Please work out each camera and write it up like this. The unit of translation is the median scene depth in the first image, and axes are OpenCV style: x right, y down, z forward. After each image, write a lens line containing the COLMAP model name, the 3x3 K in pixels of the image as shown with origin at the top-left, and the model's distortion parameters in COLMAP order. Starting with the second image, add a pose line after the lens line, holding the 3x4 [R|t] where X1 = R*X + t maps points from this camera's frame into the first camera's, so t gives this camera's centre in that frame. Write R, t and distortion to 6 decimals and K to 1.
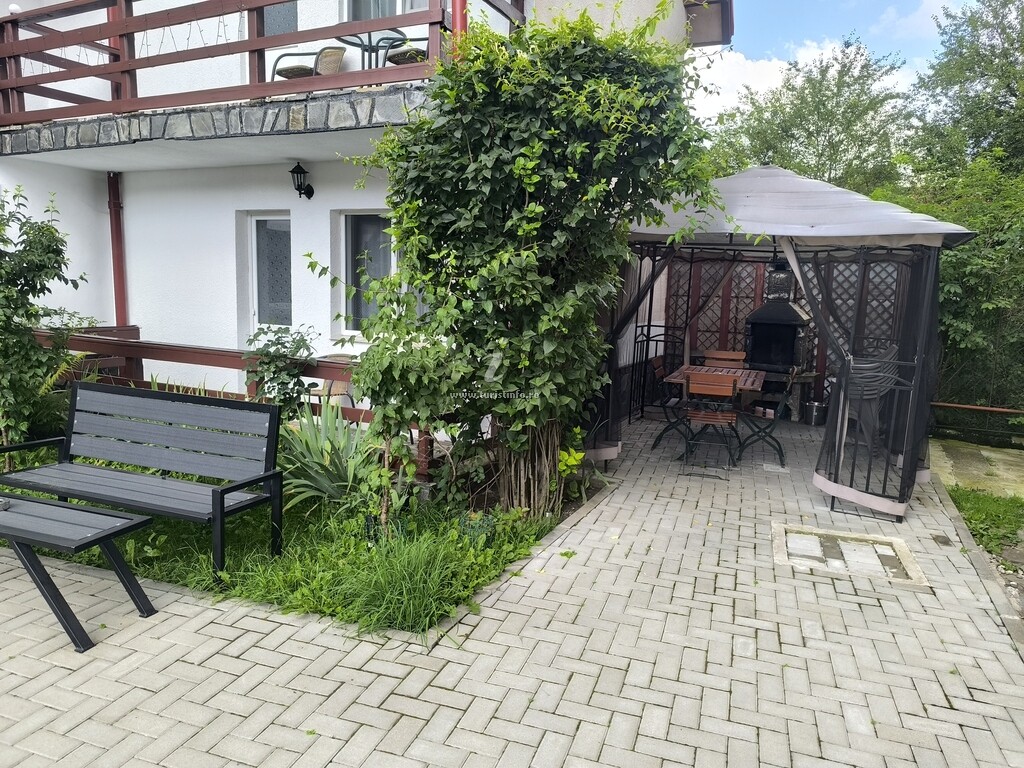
lens RADIAL K [[688.9, 0, 511.8], [0, 688.9, 383.2], [0, 0, 1]] dist [0.030214, -0.028233]
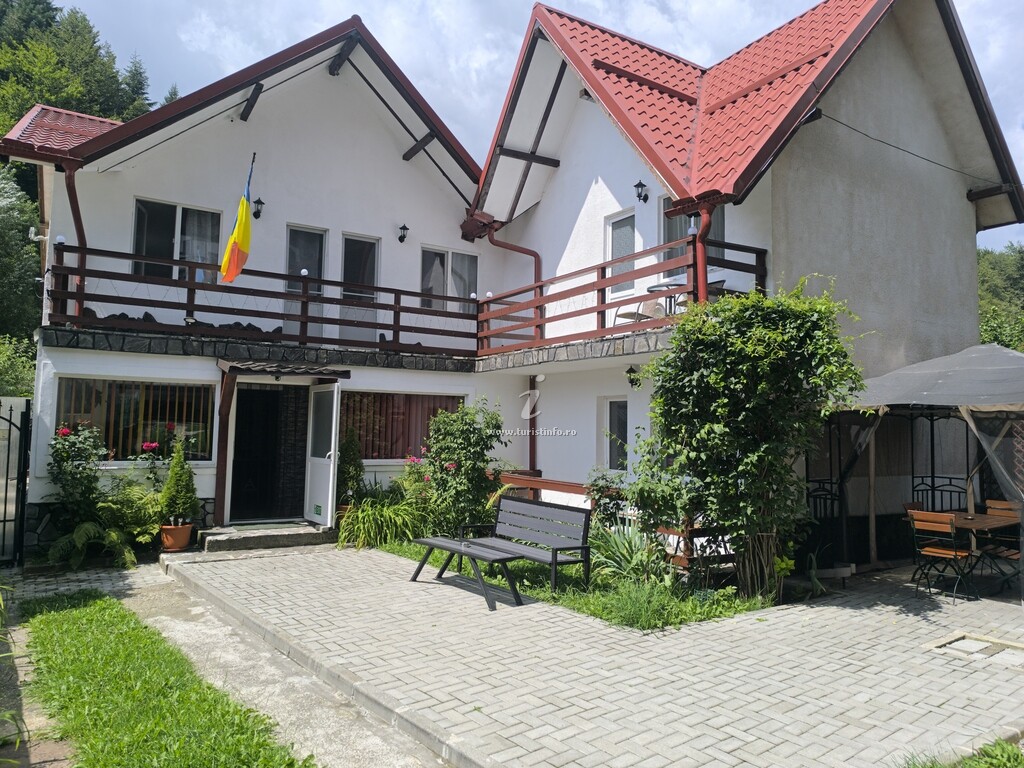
lens RADIAL K [[688.9, 0, 510.1], [0, 688.9, 380.0], [0, 0, 1]] dist [0.030214, -0.028233]
pose [[0.842146, -0.055985, -0.536336, 0.496614], [-0.066594, 0.976186, -0.206463, 0.090605], [0.535122, 0.209589, 0.818362, -0.702182]]
